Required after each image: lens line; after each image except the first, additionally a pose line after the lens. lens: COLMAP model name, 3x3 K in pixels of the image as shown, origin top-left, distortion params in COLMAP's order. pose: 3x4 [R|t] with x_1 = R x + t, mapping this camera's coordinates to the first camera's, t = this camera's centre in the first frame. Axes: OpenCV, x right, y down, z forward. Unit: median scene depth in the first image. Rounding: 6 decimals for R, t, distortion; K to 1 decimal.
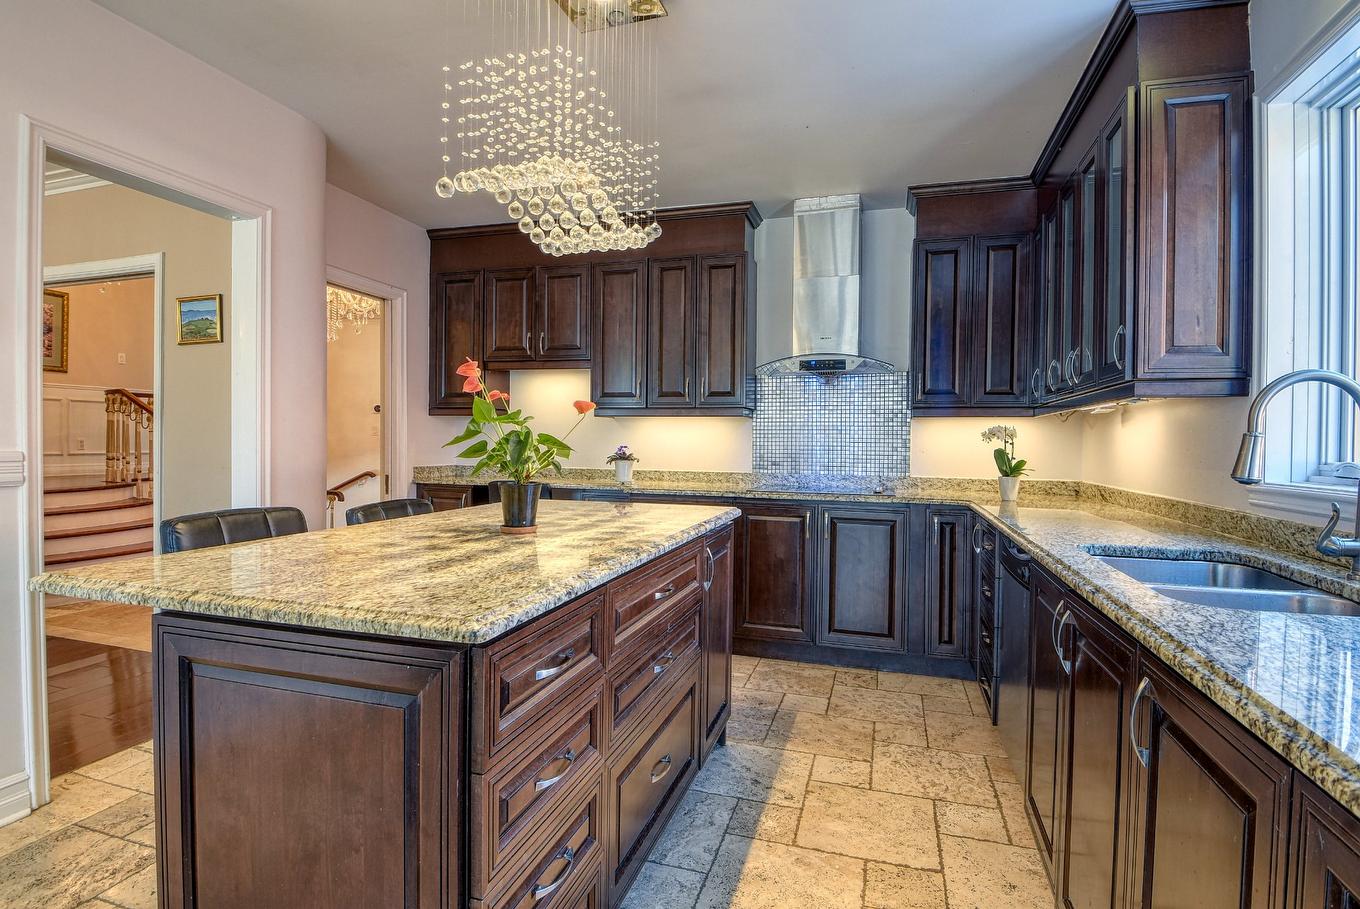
lens RADIAL K [[681.4, 0, 675.1], [0, 681.4, 454.3], [0, 0, 1]] dist [-0.016669, -0.001060]
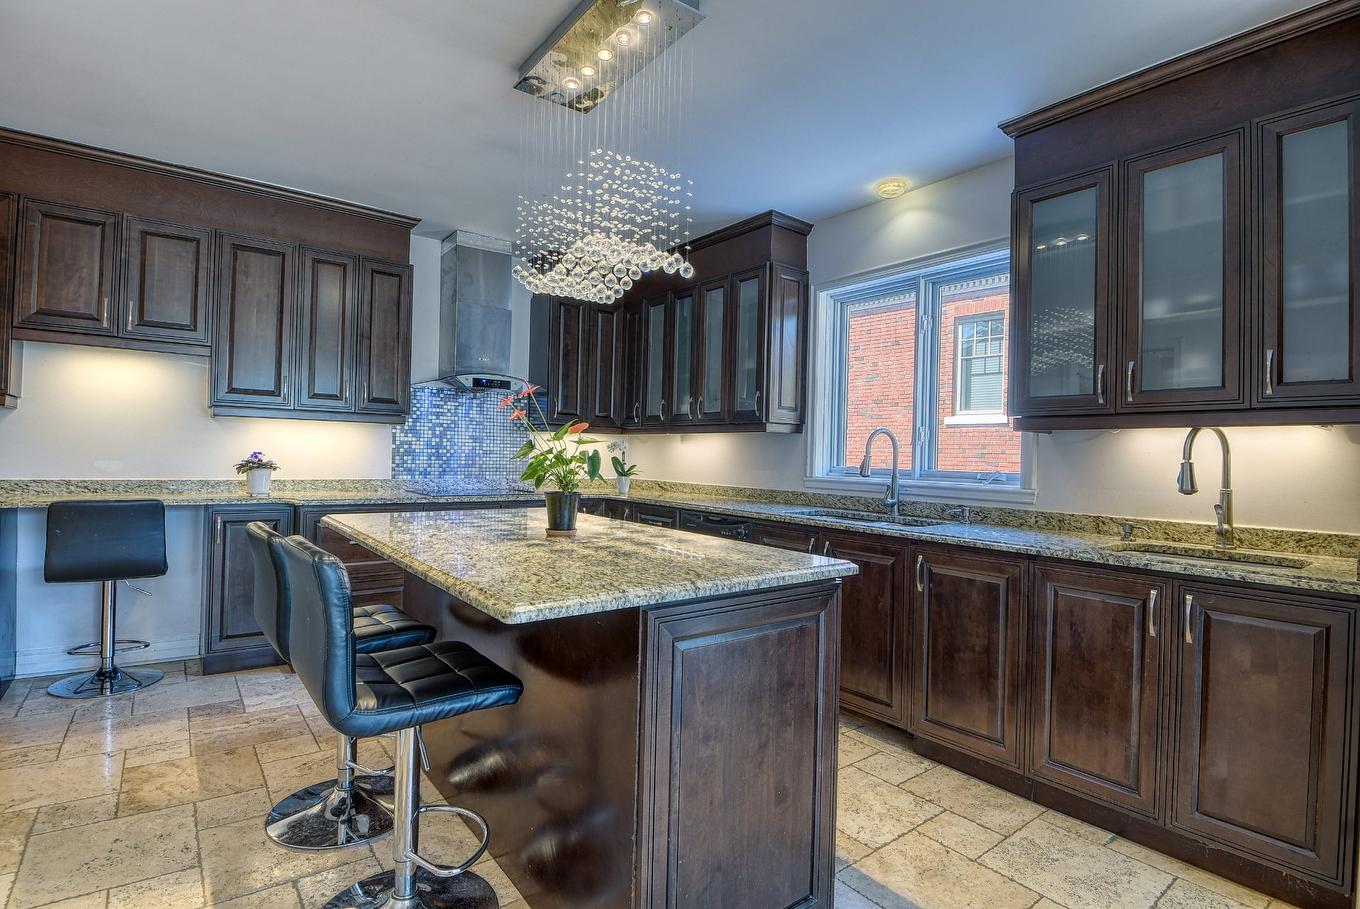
lens RADIAL K [[681.4, 0, 673.4], [0, 681.4, 449.4], [0, 0, 1]] dist [-0.016669, -0.001060]
pose [[0.572118, 0.007361, 0.820138, -0.494034], [-0.001975, 0.999969, -0.007598, -0.010233], [-0.820169, 0.002728, 0.572115, 0.081028]]
